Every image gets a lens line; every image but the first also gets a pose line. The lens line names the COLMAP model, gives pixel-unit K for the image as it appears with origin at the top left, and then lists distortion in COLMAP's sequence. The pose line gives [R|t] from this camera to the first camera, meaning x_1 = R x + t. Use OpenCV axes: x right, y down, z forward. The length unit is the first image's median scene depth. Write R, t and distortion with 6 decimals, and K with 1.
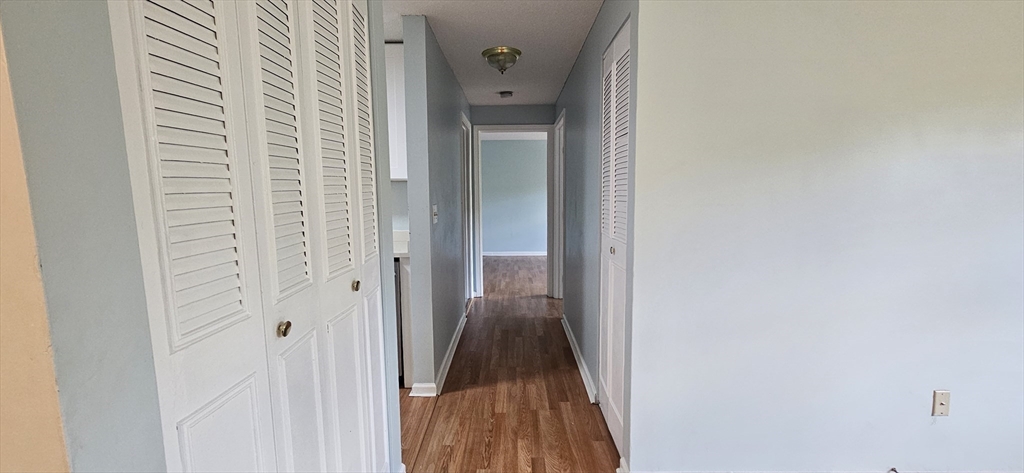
lens RADIAL K [[423.8, 0, 512.0], [0, 423.8, 236.5], [0, 0, 1]] dist [-0.003482, -0.000136]
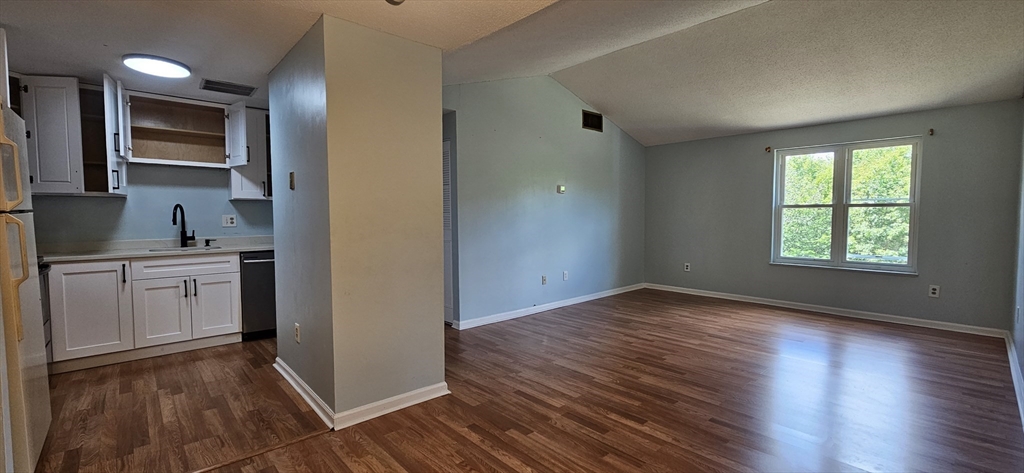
lens RADIAL K [[420.3, 0, 508.7], [0, 420.3, 235.6], [0, 0, 1]] dist [0.000904, 0.000513]
pose [[0.740787, -0.029973, 0.671071, -0.604226], [0.069812, 0.997030, -0.032532, 0.084267], [-0.668102, 0.070948, 0.740679, -0.553352]]
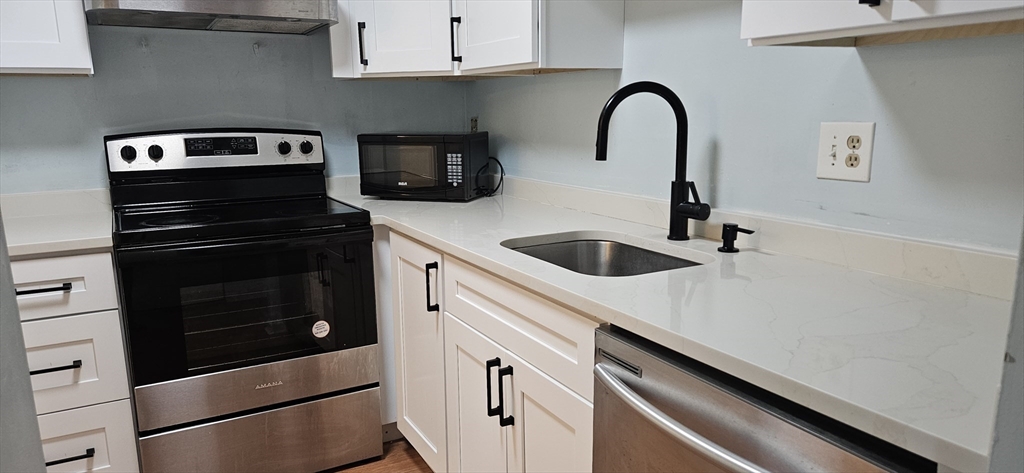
lens RADIAL K [[682.1, 0, 506.0], [0, 682.1, 242.7], [0, 0, 1]] dist [0.054907, -0.033008]
pose [[0.489812, 0.174432, -0.854200, -0.094544], [-0.084818, 0.984667, 0.152438, -0.052661], [0.867692, -0.002215, 0.497097, 0.544804]]
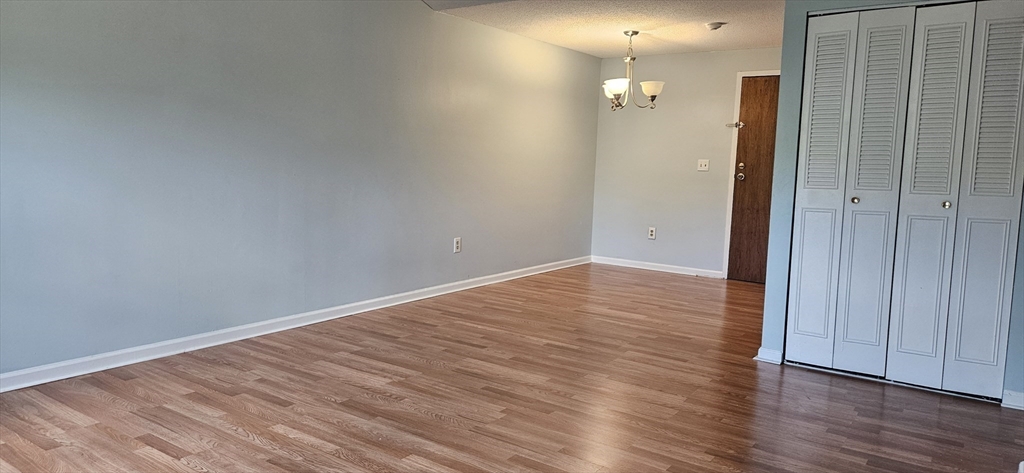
lens RADIAL K [[682.1, 0, 506.0], [0, 682.1, 242.7], [0, 0, 1]] dist [0.054907, -0.033008]
pose [[-0.573920, 0.088795, -0.814083, 1.086050], [-0.114588, 0.975616, 0.187197, -0.017034], [0.810854, 0.200720, -0.549751, 0.438402]]
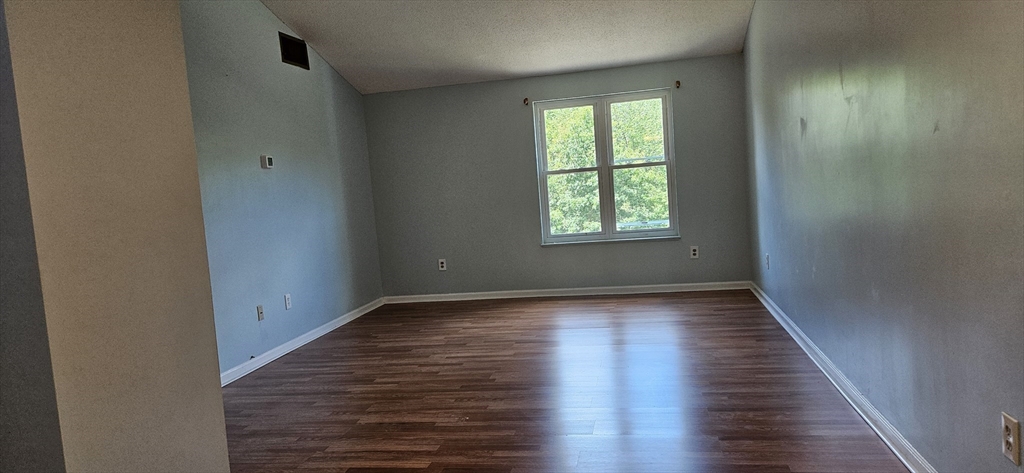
lens RADIAL K [[682.1, 0, 506.0], [0, 682.1, 242.7], [0, 0, 1]] dist [0.054907, -0.033008]
pose [[0.195728, -0.091663, 0.976365, -0.842539], [0.179101, 0.982218, 0.056309, 0.064310], [-0.964164, 0.163847, 0.208665, -0.351059]]
